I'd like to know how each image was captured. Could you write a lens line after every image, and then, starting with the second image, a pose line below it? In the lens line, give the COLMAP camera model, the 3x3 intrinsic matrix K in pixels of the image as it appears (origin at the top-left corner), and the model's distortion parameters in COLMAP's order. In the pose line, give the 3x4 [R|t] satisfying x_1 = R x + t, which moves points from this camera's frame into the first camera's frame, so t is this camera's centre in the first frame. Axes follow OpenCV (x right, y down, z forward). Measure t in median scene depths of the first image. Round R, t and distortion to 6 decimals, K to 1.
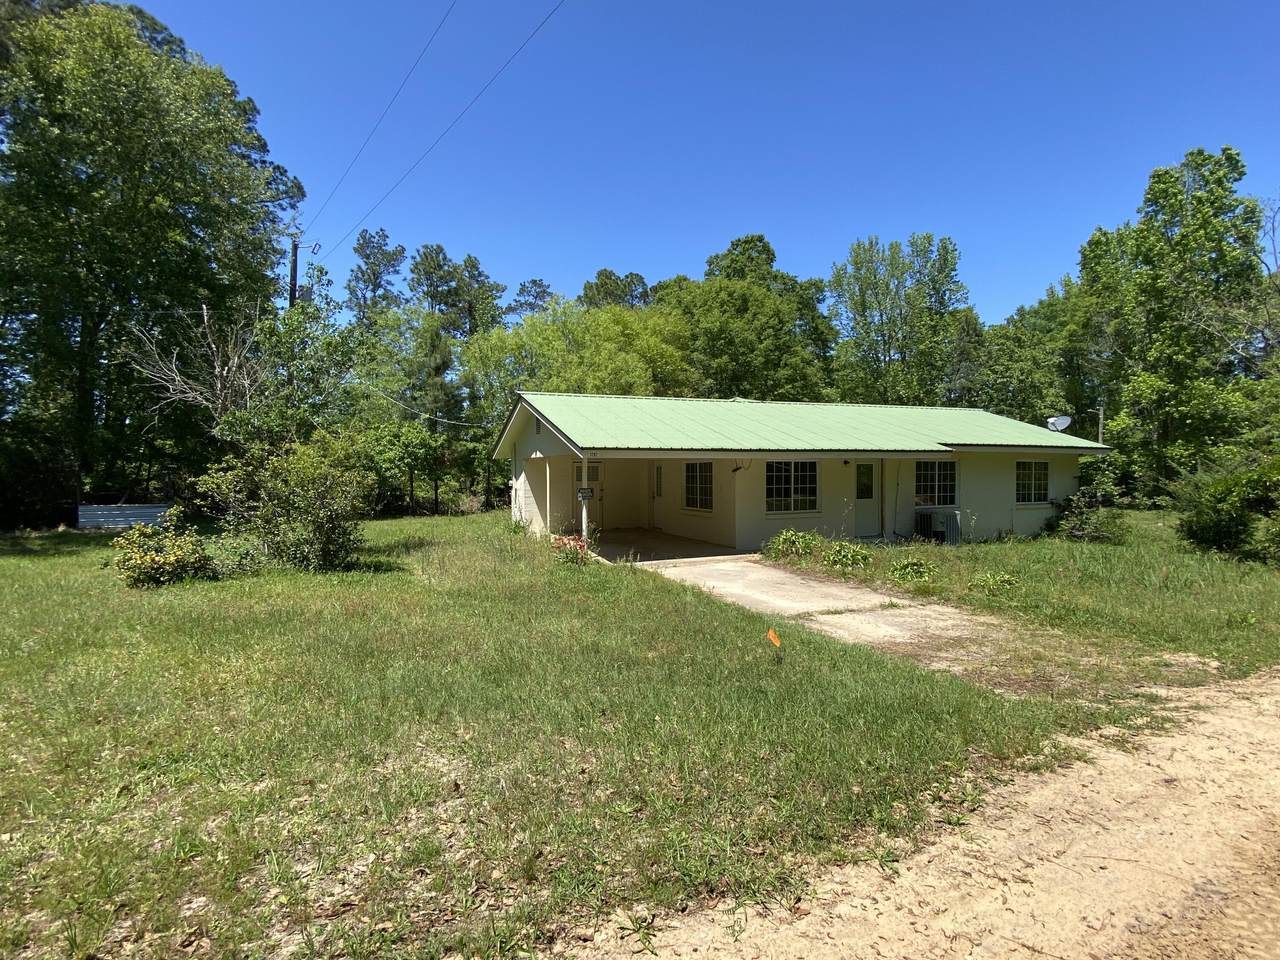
lens RADIAL K [[593.9, 0, 631.0], [0, 593.9, 486.2], [0, 0, 1]] dist [-0.001231, -0.010029]
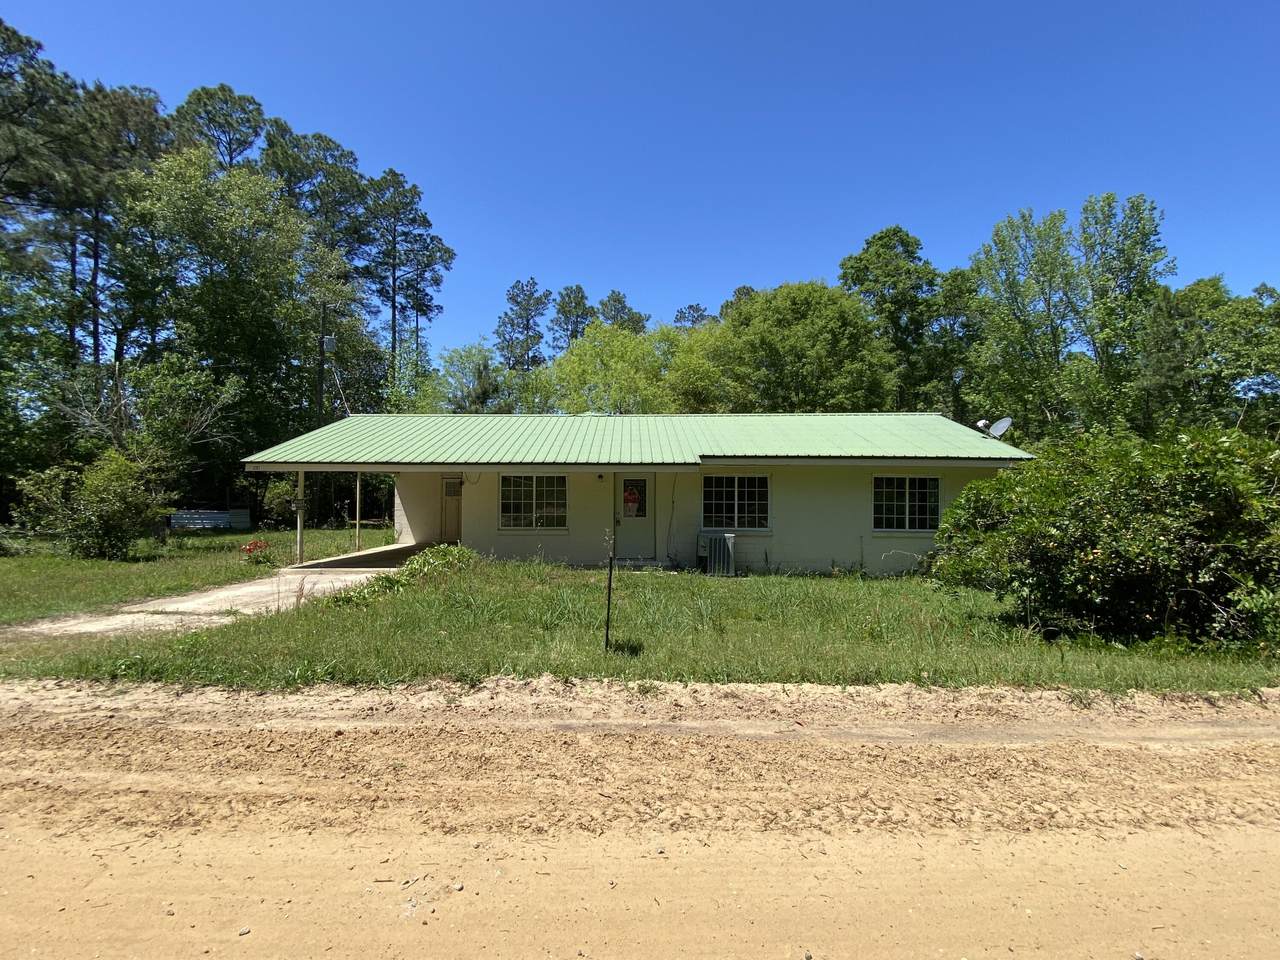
lens RADIAL K [[593.9, 0, 633.5], [0, 593.9, 491.3], [0, 0, 1]] dist [-0.001231, -0.010029]
pose [[0.921582, 0.006984, -0.388120, 0.274387], [-0.019249, 0.999430, -0.027724, 0.002338], [0.387705, 0.033021, 0.921192, 0.062603]]
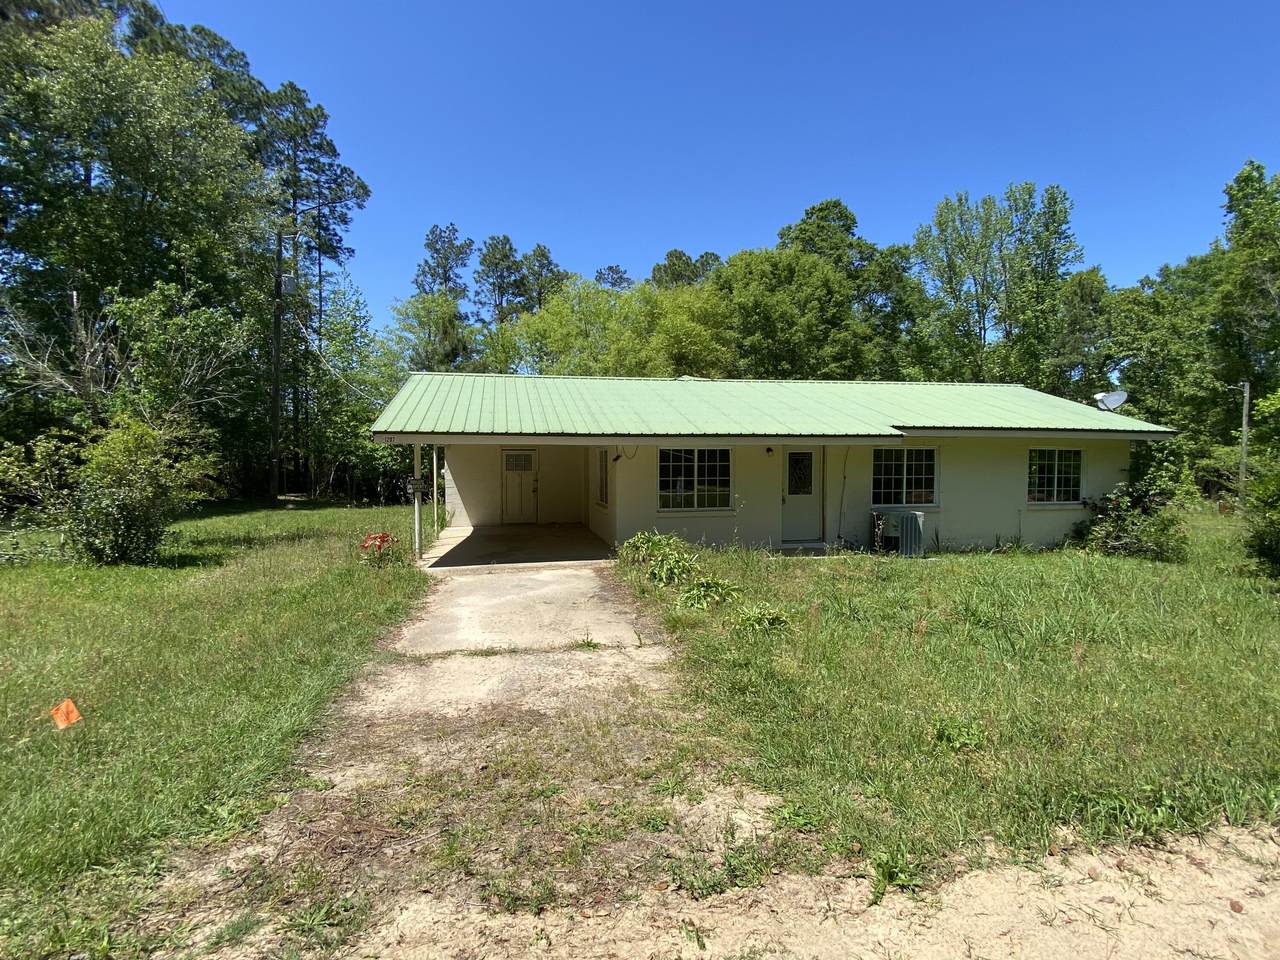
lens RADIAL K [[593.9, 0, 635.1], [0, 593.9, 485.0], [0, 0, 1]] dist [-0.001231, -0.010029]
pose [[0.982742, 0.011209, -0.184640, 0.118731], [-0.008087, 0.999812, 0.017650, -0.001687], [0.184803, -0.015853, 0.982648, 0.057277]]
